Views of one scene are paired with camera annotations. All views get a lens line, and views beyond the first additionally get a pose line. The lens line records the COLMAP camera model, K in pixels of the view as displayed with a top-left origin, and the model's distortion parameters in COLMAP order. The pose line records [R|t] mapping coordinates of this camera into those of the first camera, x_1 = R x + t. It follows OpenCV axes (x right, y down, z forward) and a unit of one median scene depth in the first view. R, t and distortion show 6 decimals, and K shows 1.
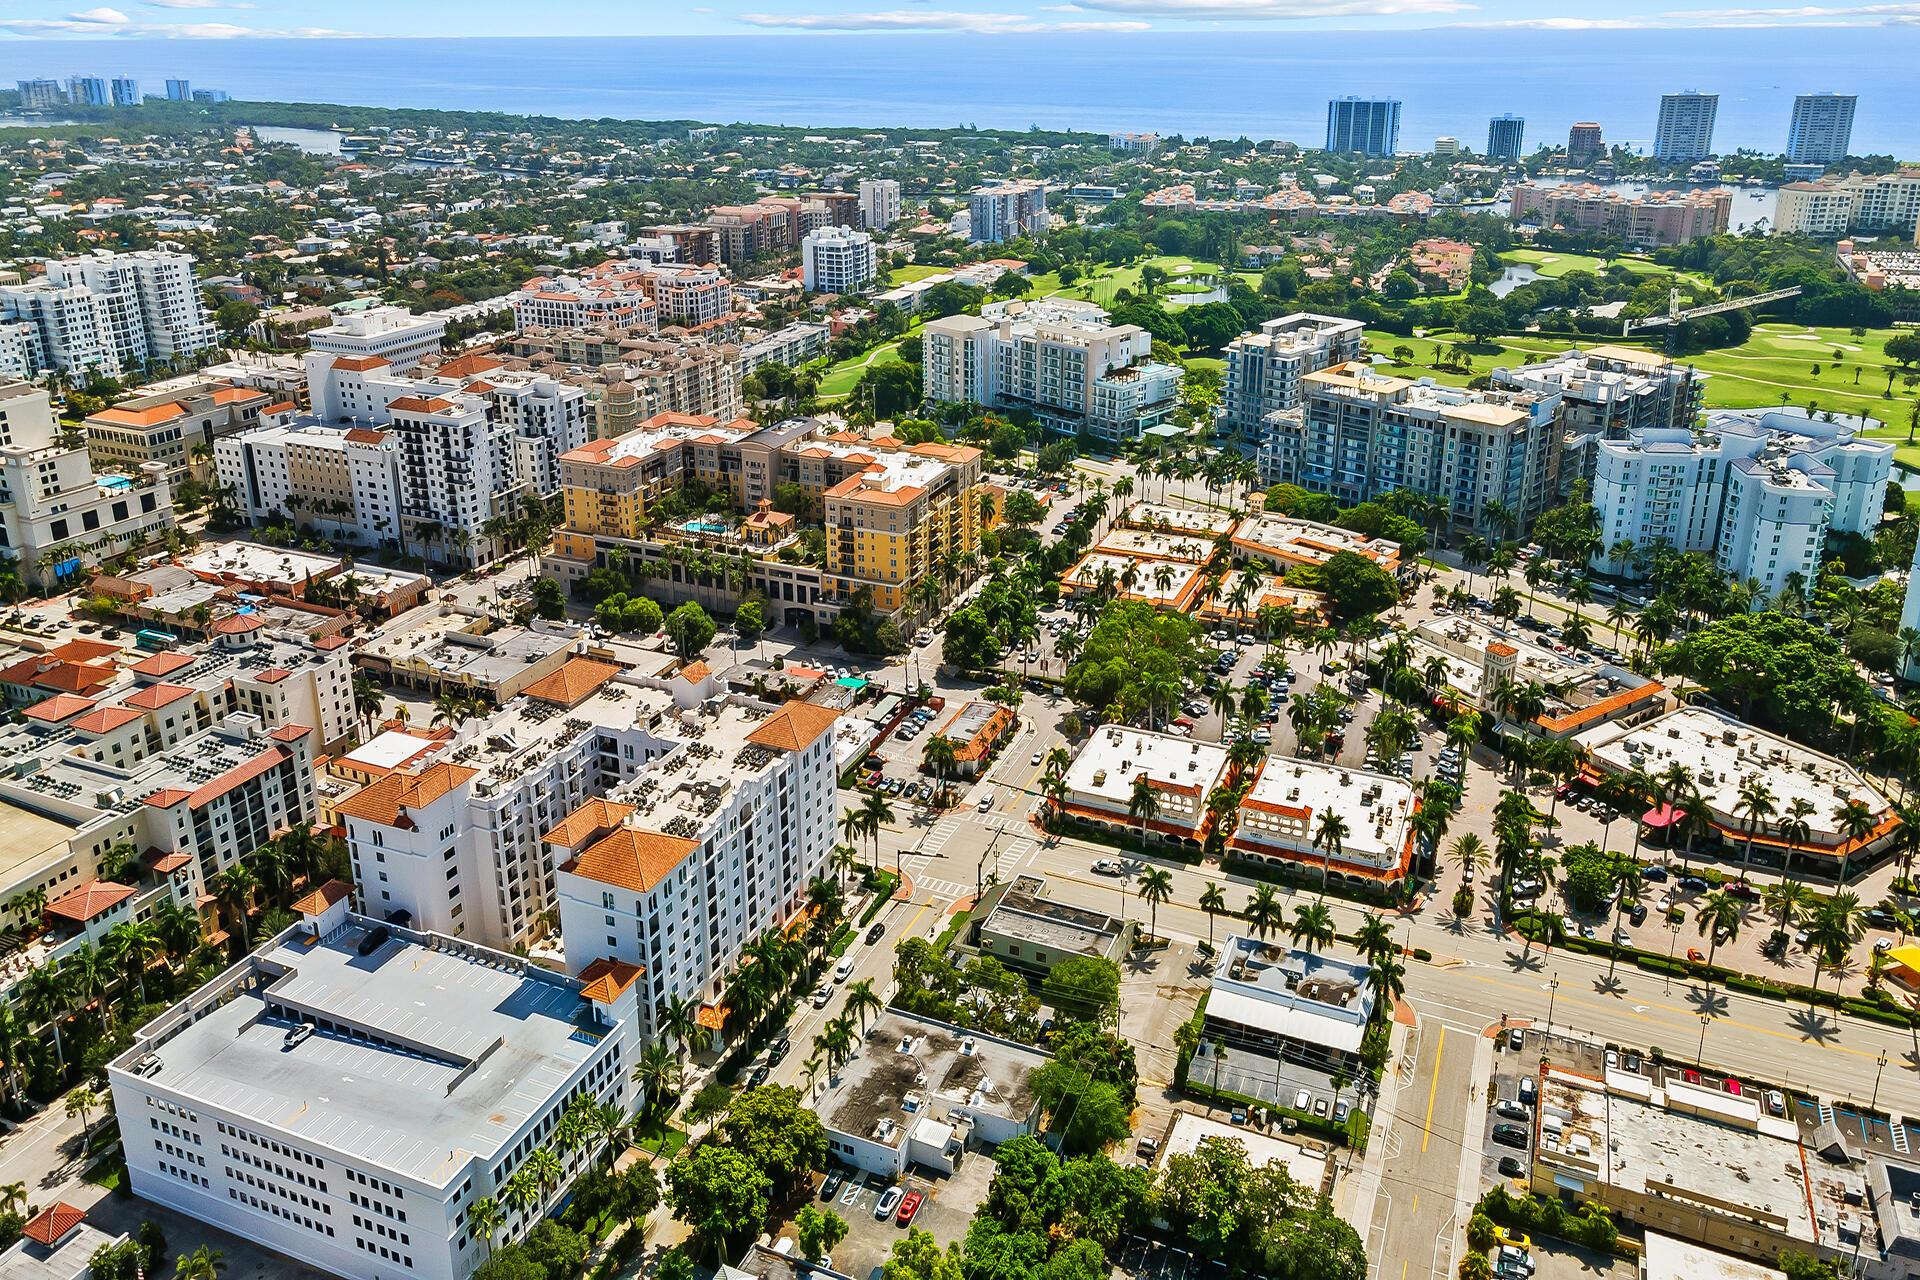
lens RADIAL K [[1680.5, 0, 956.1], [0, 1680.5, 639.8], [0, 0, 1]] dist [0.046480, 0.018779]
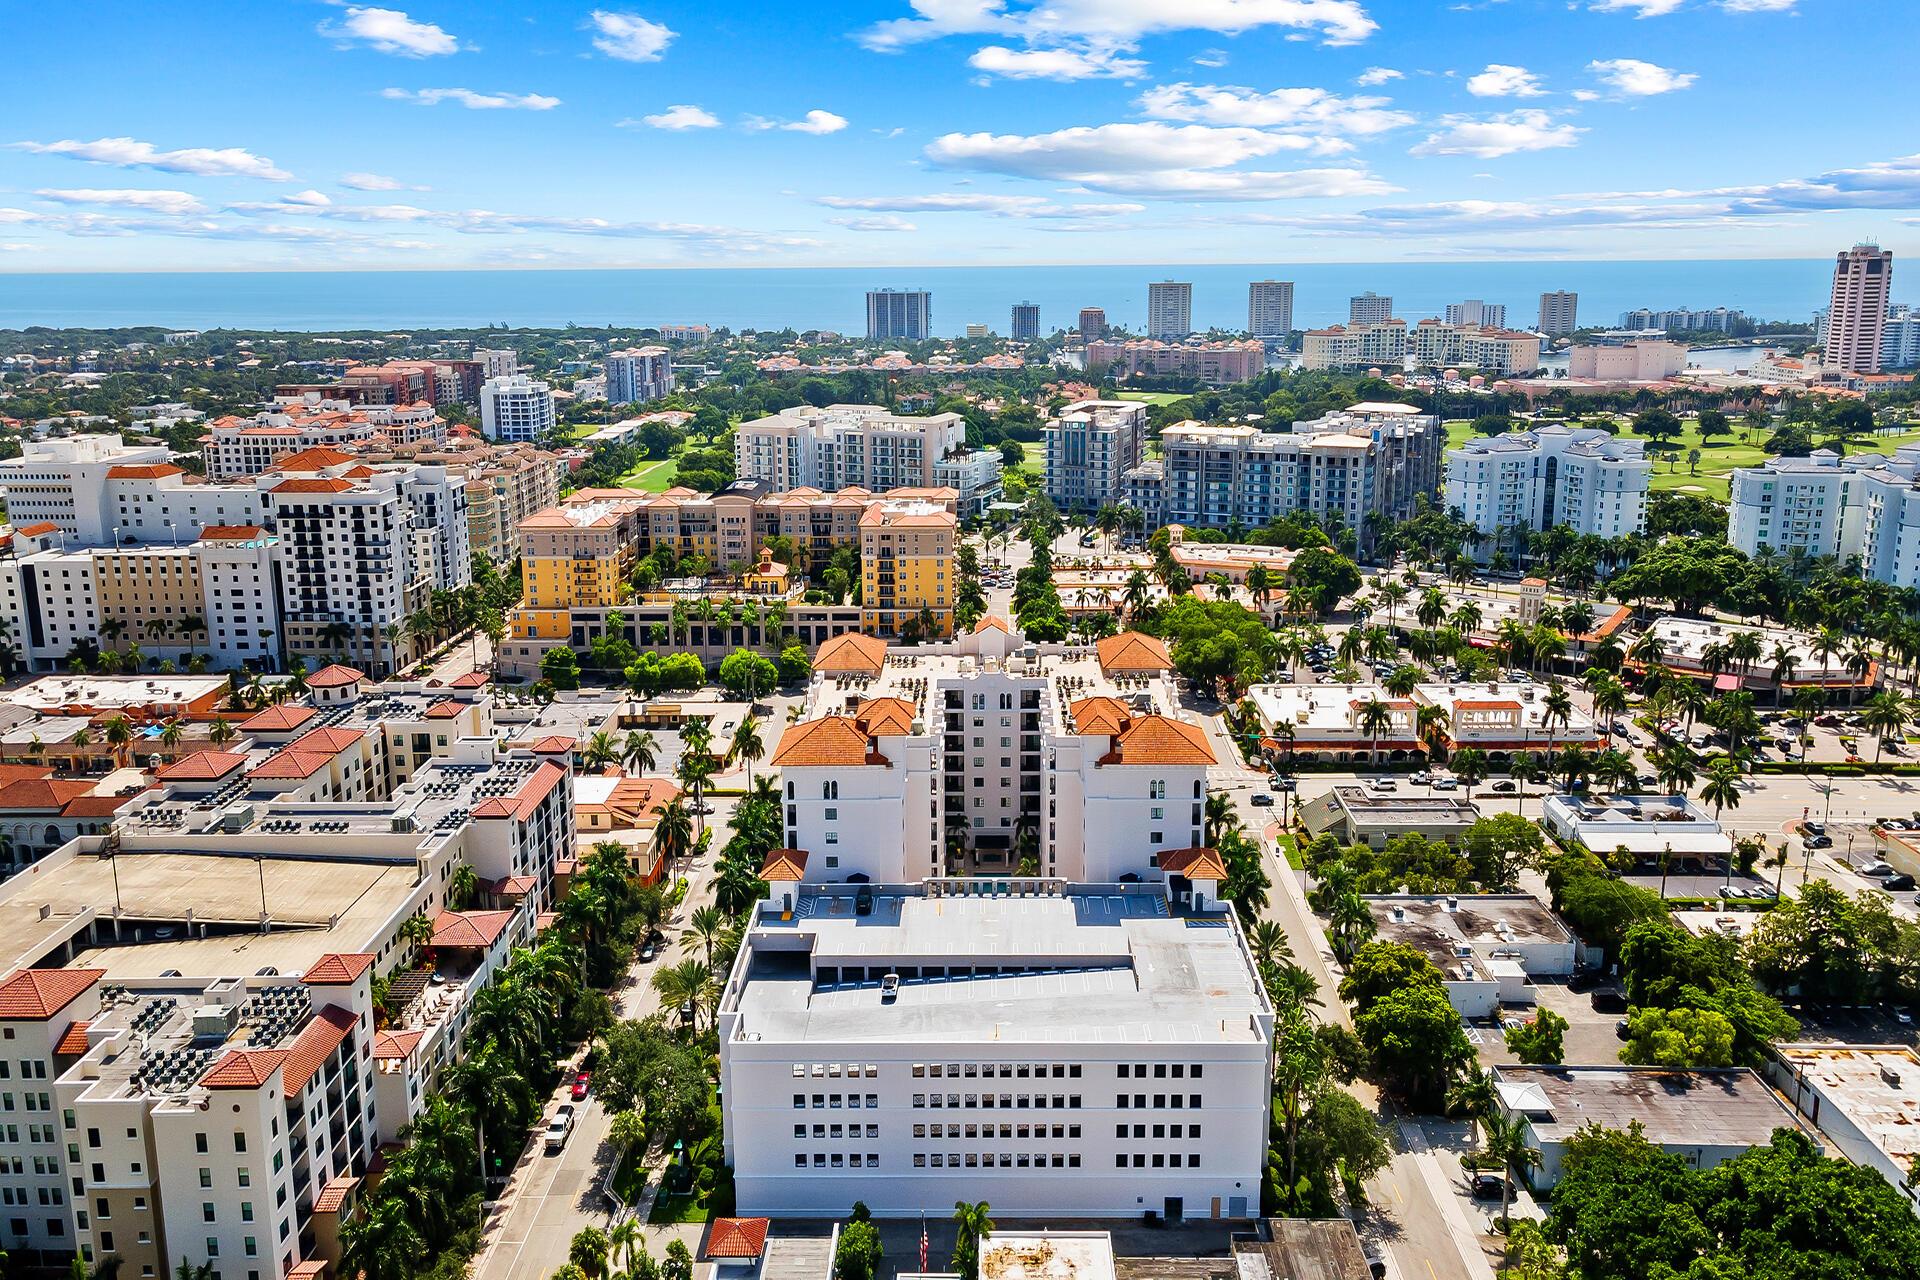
lens RADIAL K [[1680.5, 0, 958.1], [0, 1680.5, 649.5], [0, 0, 1]] dist [0.046480, 0.018779]
pose [[0.893515, -0.088808, 0.440163, -0.407824], [0.163939, 0.977099, -0.135649, 0.108758], [-0.418037, 0.193365, 0.887612, 0.125052]]
